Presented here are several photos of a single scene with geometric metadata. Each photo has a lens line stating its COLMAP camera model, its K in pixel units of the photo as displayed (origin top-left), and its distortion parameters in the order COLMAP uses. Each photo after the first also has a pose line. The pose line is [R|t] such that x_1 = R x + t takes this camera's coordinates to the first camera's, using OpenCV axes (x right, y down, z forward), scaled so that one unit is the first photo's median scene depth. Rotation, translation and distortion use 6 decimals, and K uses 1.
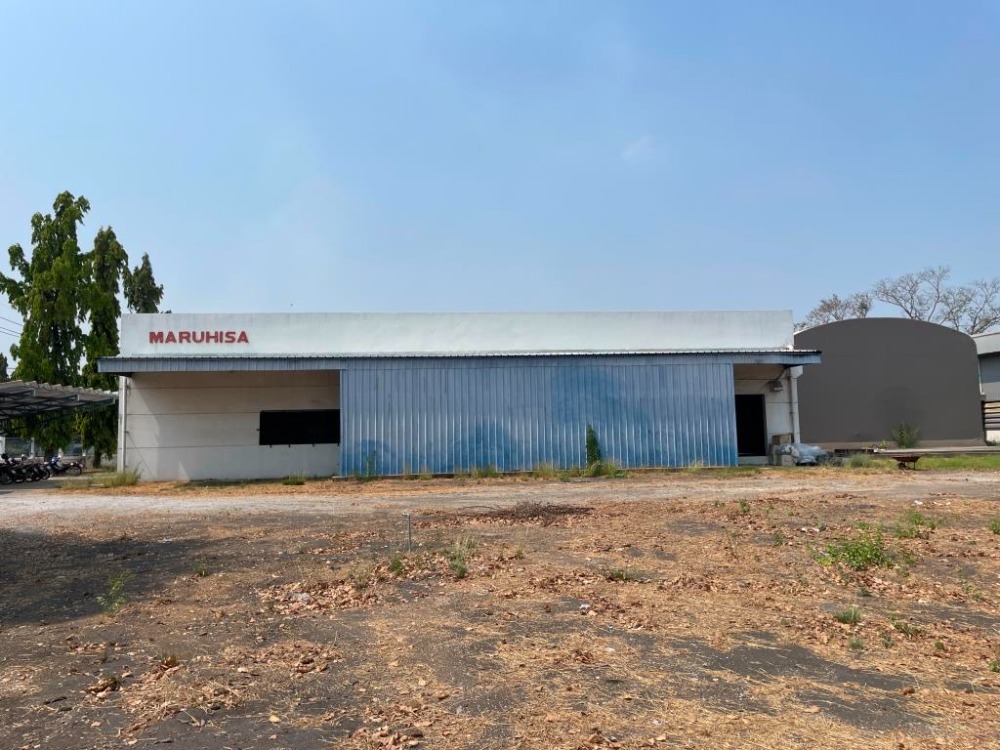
lens RADIAL K [[751.9, 0, 504.1], [0, 751.9, 376.6], [0, 0, 1]] dist [0.034993, -0.007599]
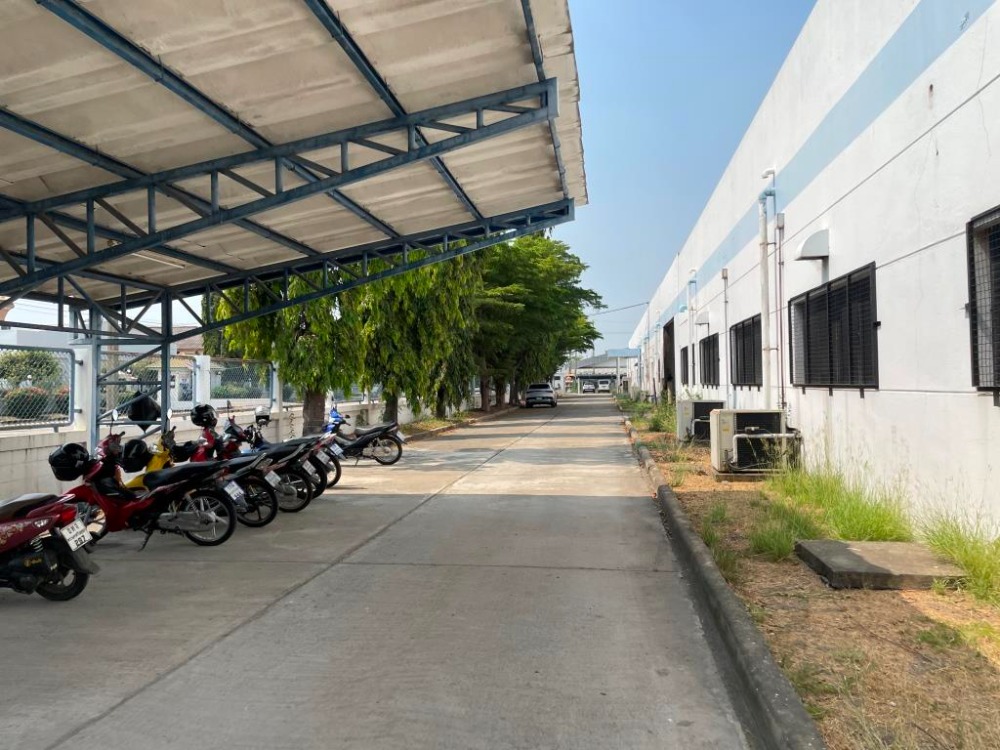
lens RADIAL K [[751.9, 0, 504.1], [0, 751.9, 376.6], [0, 0, 1]] dist [0.034993, -0.007599]
pose [[0.972720, 0.010852, -0.231727, -0.403841], [0.005942, 0.997412, 0.071653, 0.060192], [0.231905, -0.071075, 0.970138, 0.631146]]
